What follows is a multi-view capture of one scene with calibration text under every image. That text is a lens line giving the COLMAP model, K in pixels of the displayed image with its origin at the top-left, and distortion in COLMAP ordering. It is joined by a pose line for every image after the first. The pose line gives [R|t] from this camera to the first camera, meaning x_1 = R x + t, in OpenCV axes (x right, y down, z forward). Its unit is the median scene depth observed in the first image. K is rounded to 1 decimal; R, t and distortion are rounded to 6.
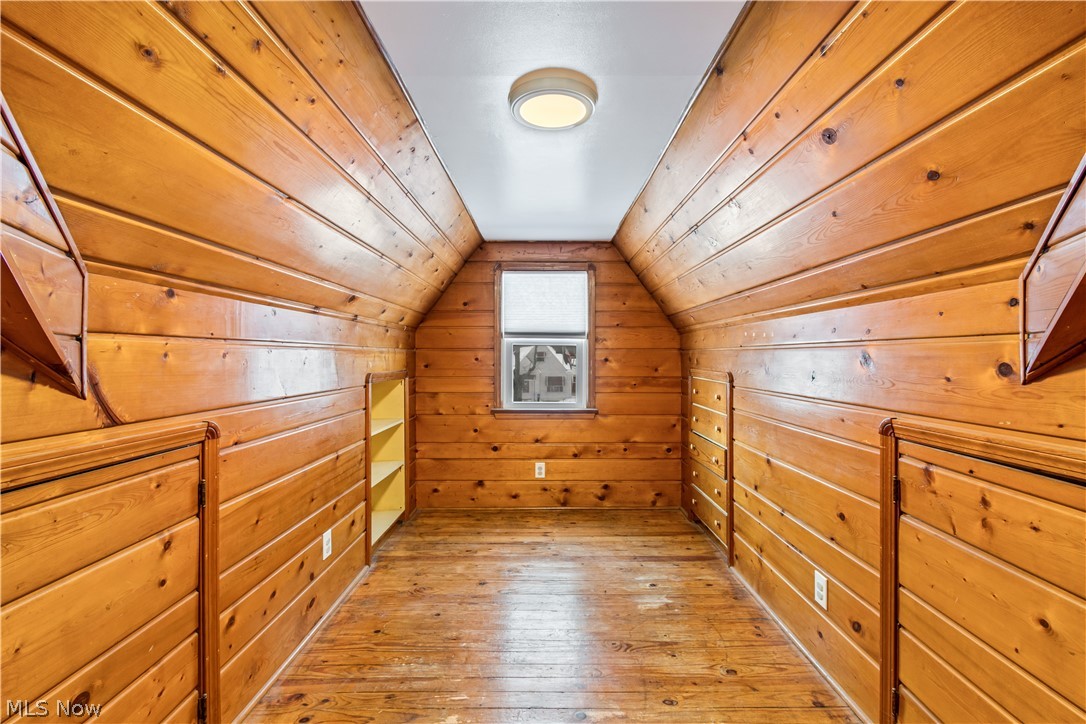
lens RADIAL K [[483.2, 0, 541.0], [0, 483.2, 356.9], [0, 0, 1]] dist [0.004483, -0.001861]
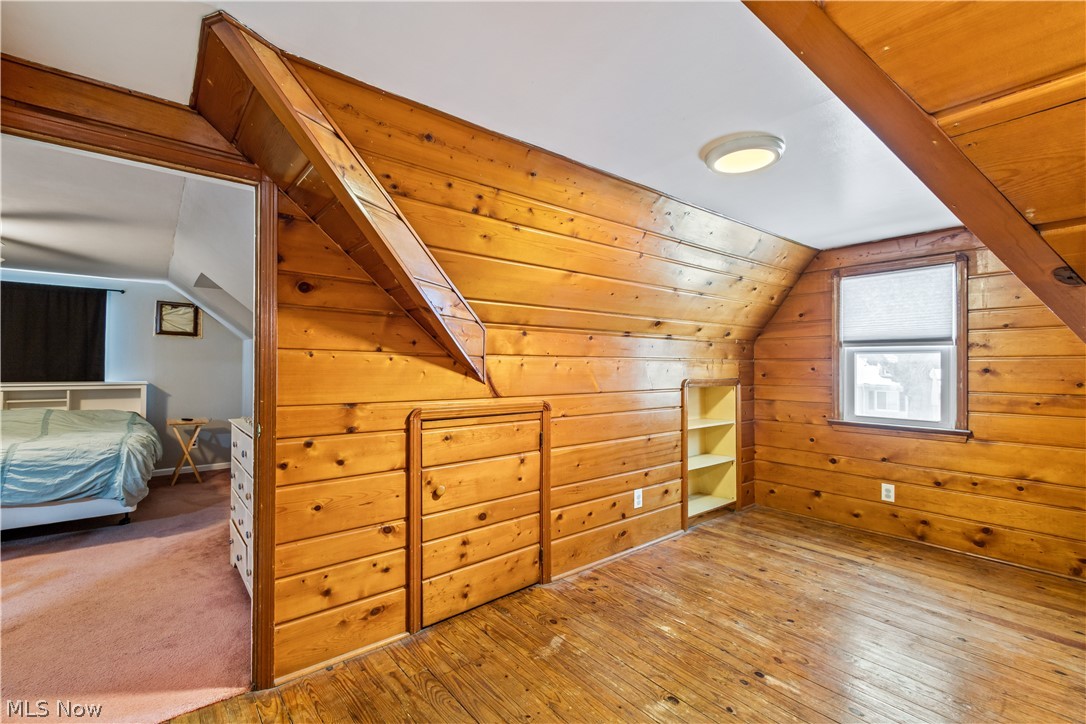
lens RADIAL K [[483.2, 0, 551.0], [0, 483.2, 362.8], [0, 0, 1]] dist [0.004483, -0.001861]
pose [[0.630342, -0.006354, -0.776292, 0.397697], [-0.001898, 0.999951, -0.009726, 0.003045], [0.776316, 0.007604, 0.630299, -0.074586]]
